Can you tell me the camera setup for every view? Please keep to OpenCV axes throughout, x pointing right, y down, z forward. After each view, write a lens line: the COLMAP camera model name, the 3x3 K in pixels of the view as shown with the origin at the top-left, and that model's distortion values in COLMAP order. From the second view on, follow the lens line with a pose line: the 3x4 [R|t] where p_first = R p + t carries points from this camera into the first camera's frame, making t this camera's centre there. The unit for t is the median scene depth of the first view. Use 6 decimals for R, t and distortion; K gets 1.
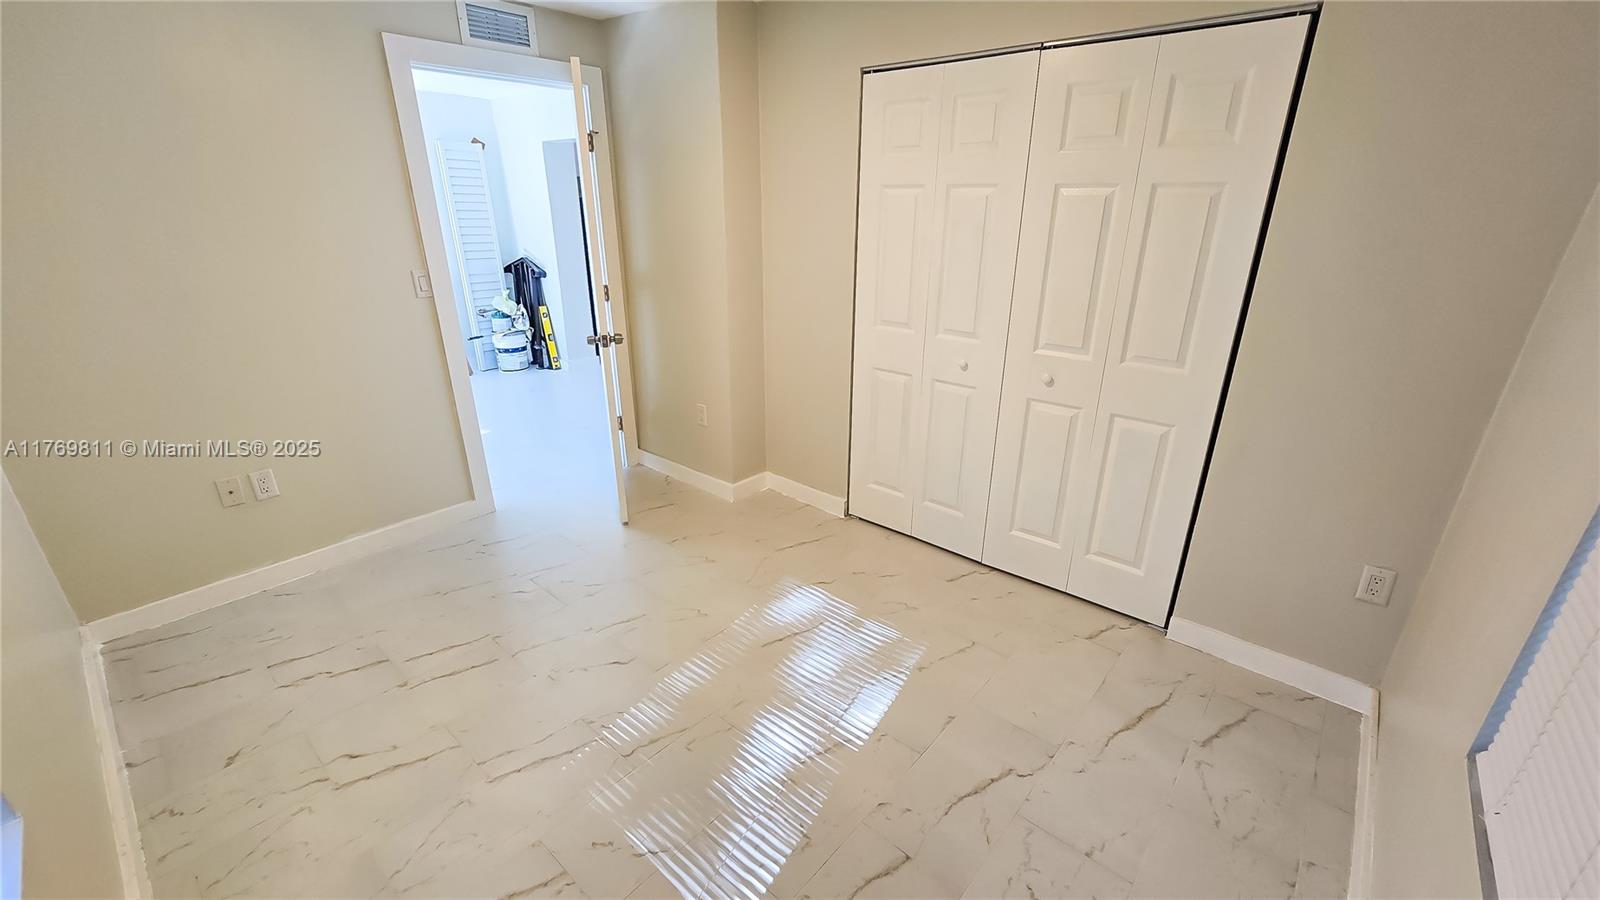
lens RADIAL K [[654.6, 0, 800.0], [0, 654.6, 450.0], [0, 0, 1]] dist [-0.016609, 0.000115]
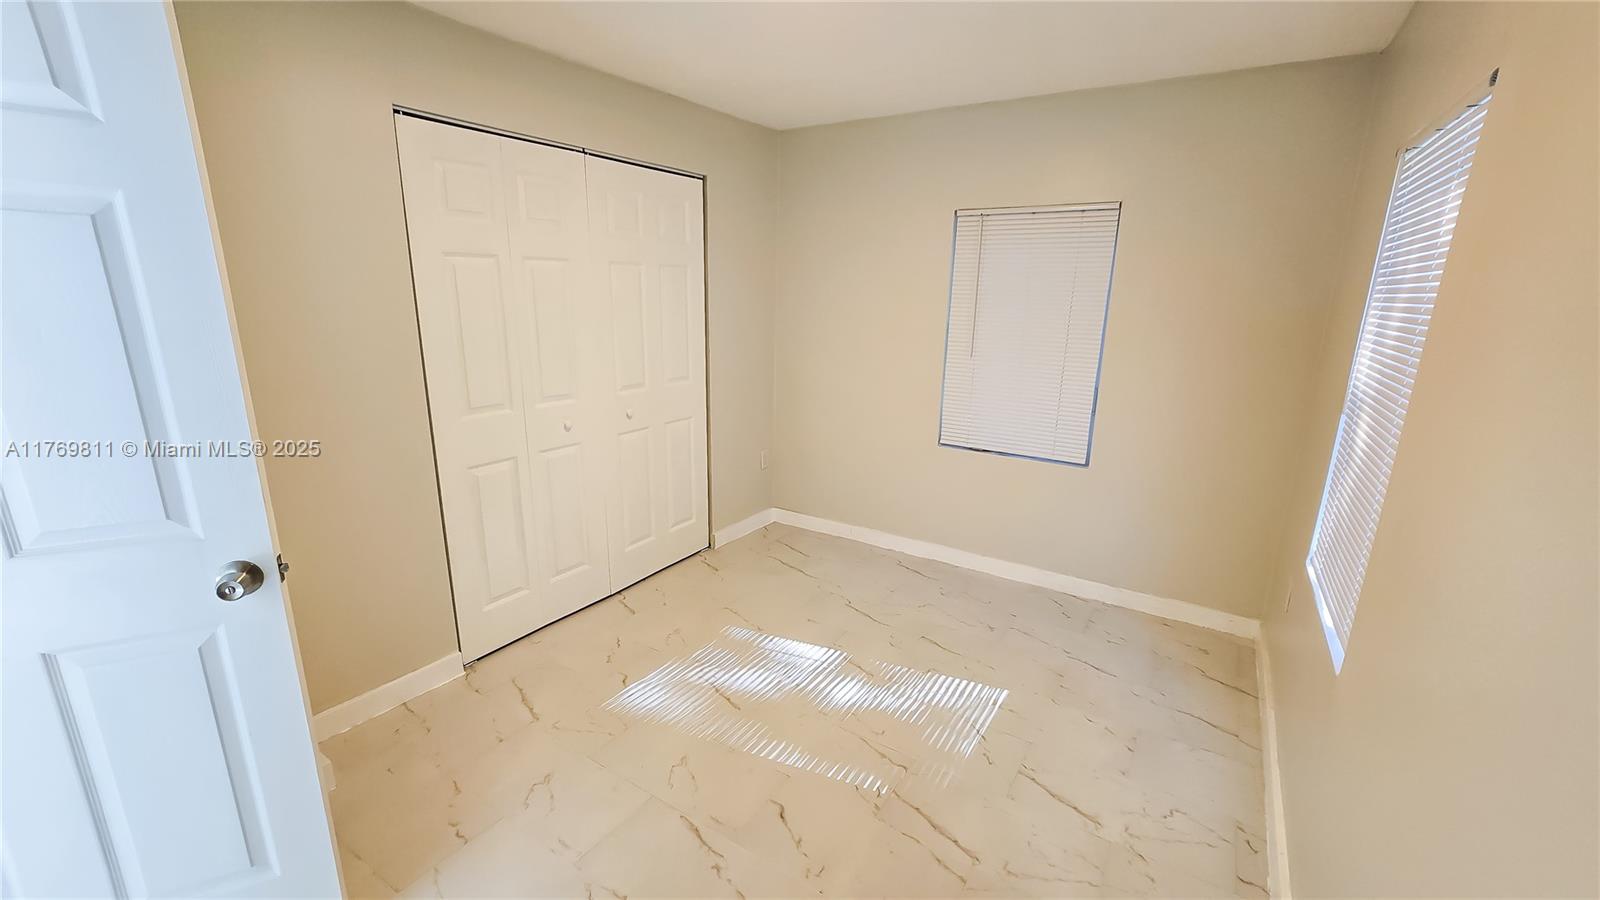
lens RADIAL K [[654.6, 0, 800.0], [0, 654.6, 450.0], [0, 0, 1]] dist [-0.016609, 0.000115]
pose [[-0.164804, -0.236847, 0.957467, -0.807260], [0.336010, 0.899193, 0.280267, -0.259006], [-0.927328, 0.367907, -0.068607, 0.729678]]
